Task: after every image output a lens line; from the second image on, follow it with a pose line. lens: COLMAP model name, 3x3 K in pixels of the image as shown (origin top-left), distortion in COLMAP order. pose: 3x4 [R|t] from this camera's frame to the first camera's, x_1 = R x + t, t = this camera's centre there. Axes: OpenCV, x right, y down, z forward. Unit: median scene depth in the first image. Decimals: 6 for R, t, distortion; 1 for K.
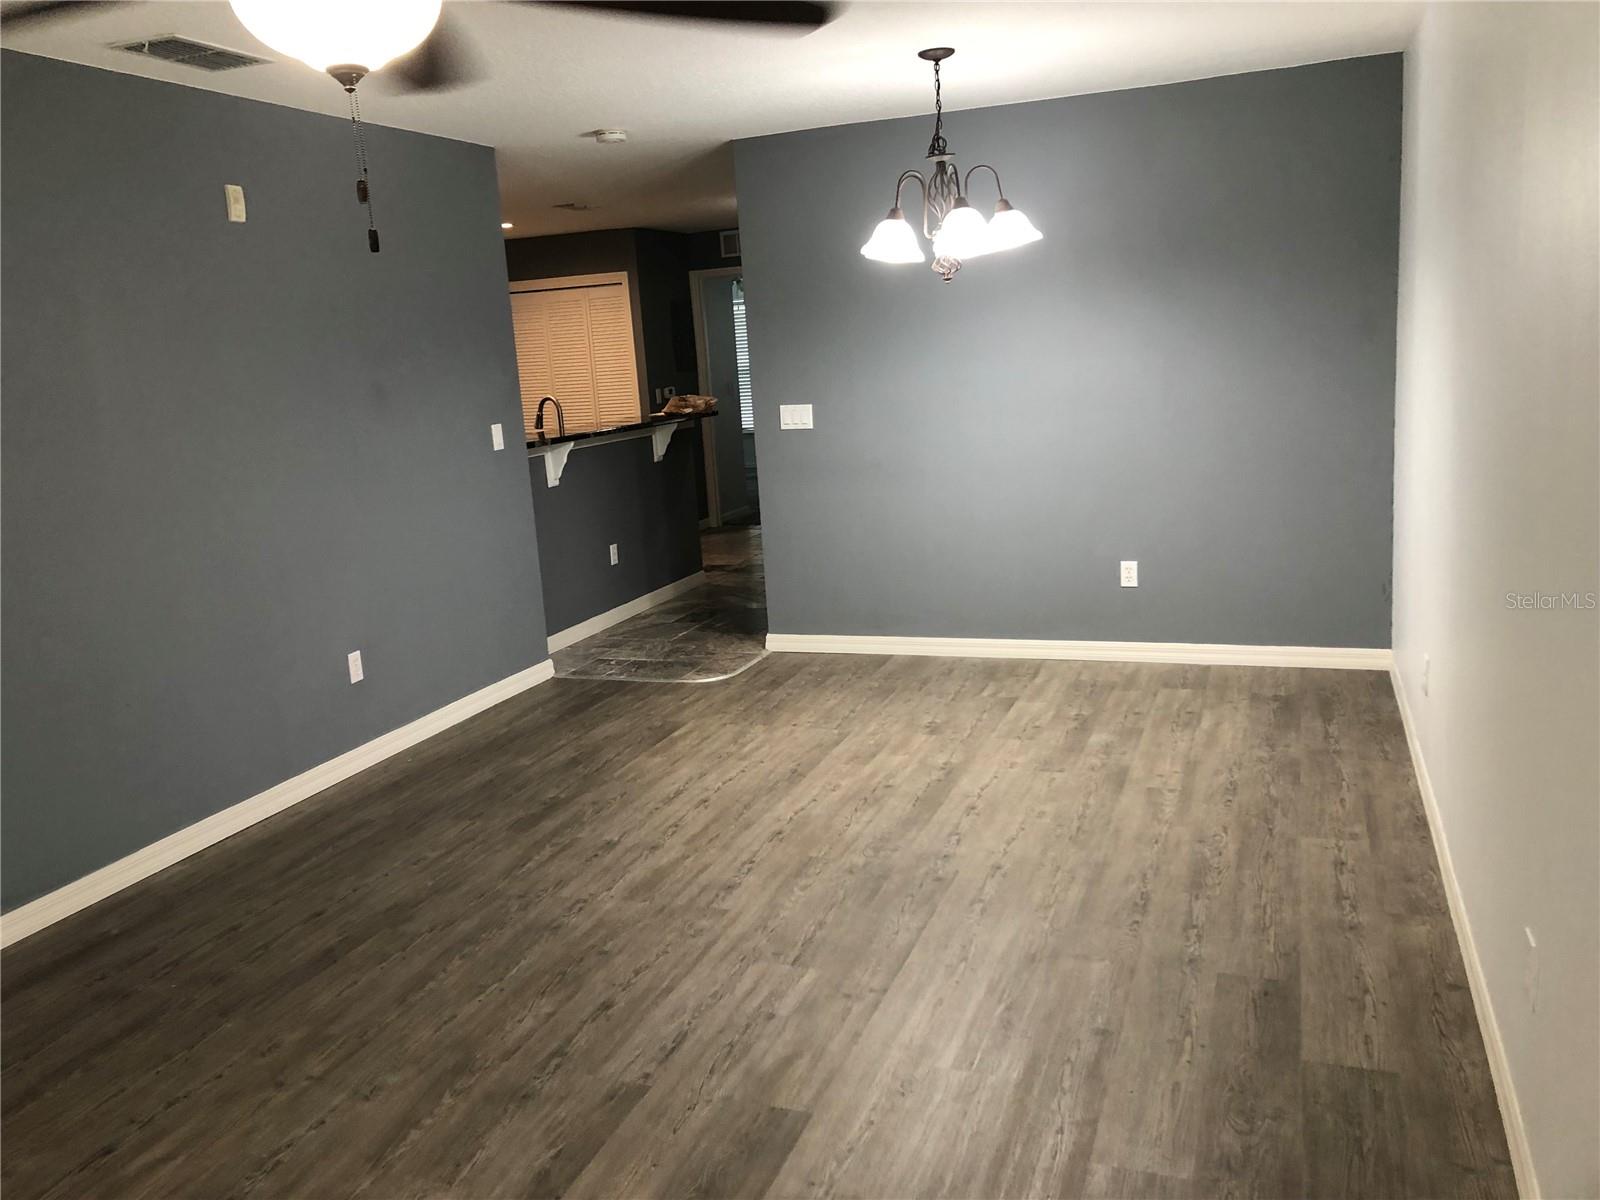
lens RADIAL K [[1307.9, 0, 799.5], [0, 1307.9, 600.1], [0, 0, 1]] dist [0.036283, -0.012847]
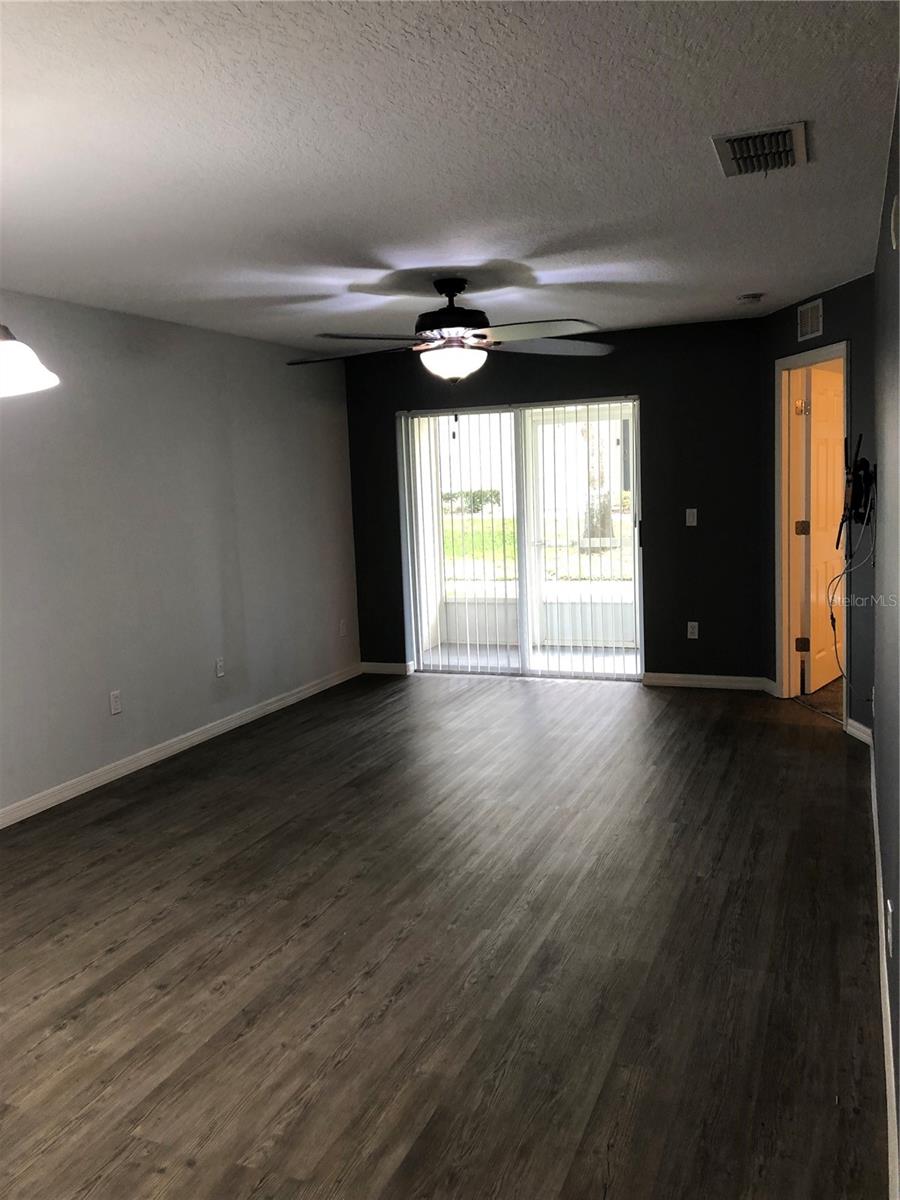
lens RADIAL K [[981.0, 0, 450.1], [0, 981.0, 599.0], [0, 0, 1]] dist [0.036283, -0.012847]
pose [[-0.993486, 0.104290, 0.045937, -0.183995], [0.113408, 0.944371, 0.308711, -0.290754], [-0.011187, 0.311909, -0.950046, 1.539407]]
